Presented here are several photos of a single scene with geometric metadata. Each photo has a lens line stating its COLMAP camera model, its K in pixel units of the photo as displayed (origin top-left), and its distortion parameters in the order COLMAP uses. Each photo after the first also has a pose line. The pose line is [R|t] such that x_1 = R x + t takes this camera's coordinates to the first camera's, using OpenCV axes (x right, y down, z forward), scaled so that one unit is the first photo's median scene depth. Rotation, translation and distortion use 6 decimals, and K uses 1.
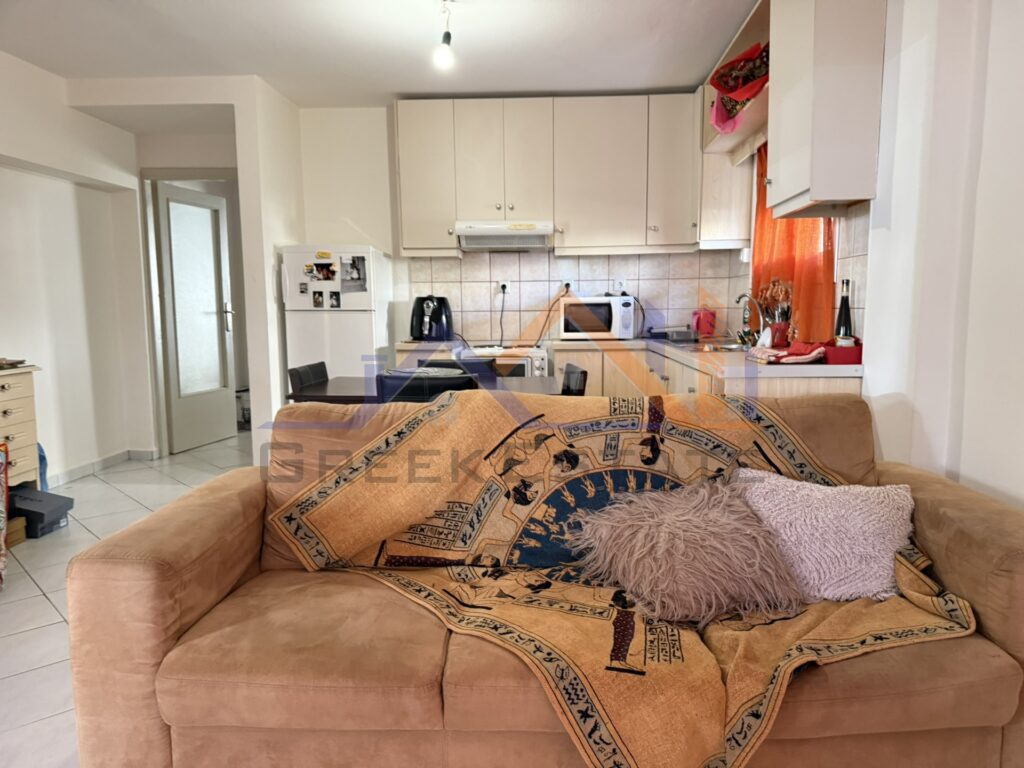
lens RADIAL K [[712.8, 0, 512.0], [0, 712.8, 384.0], [0, 0, 1]] dist [0.149833, -0.255356]
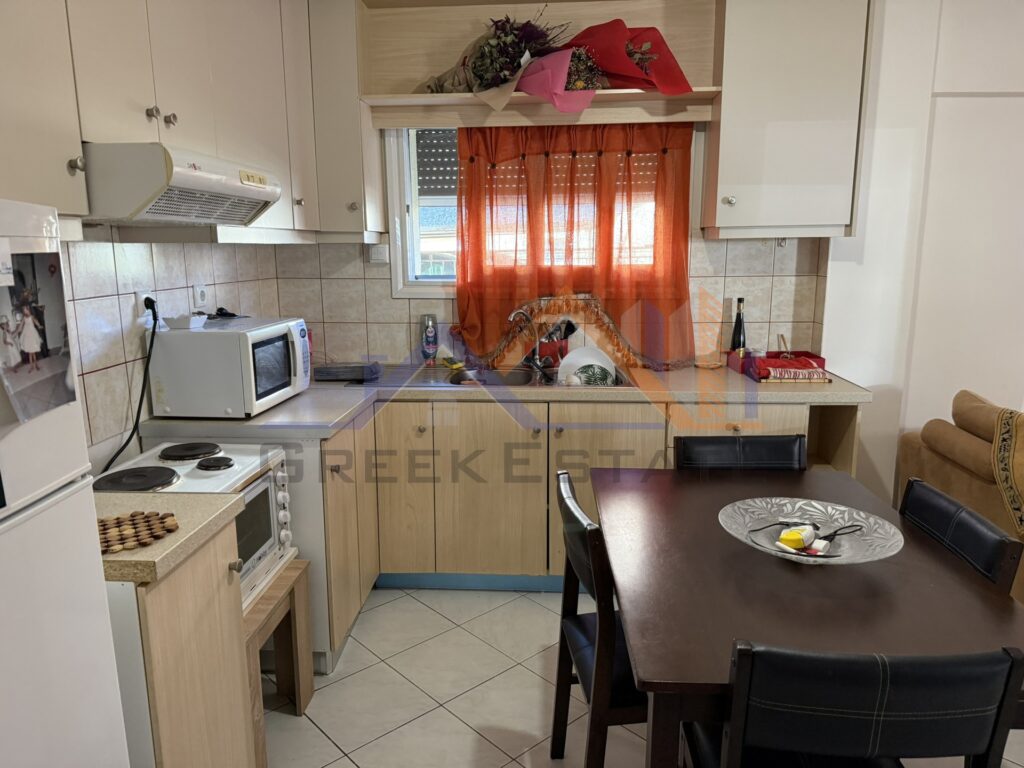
lens RADIAL K [[720.7, 0, 512.0], [0, 720.7, 384.0], [0, 0, 1]] dist [0.138958, -0.121865]
pose [[0.003483, -0.178480, 0.983937, -0.758526], [0.110881, 0.977945, 0.177000, -0.278250], [-0.993828, 0.108483, 0.023196, 1.465849]]
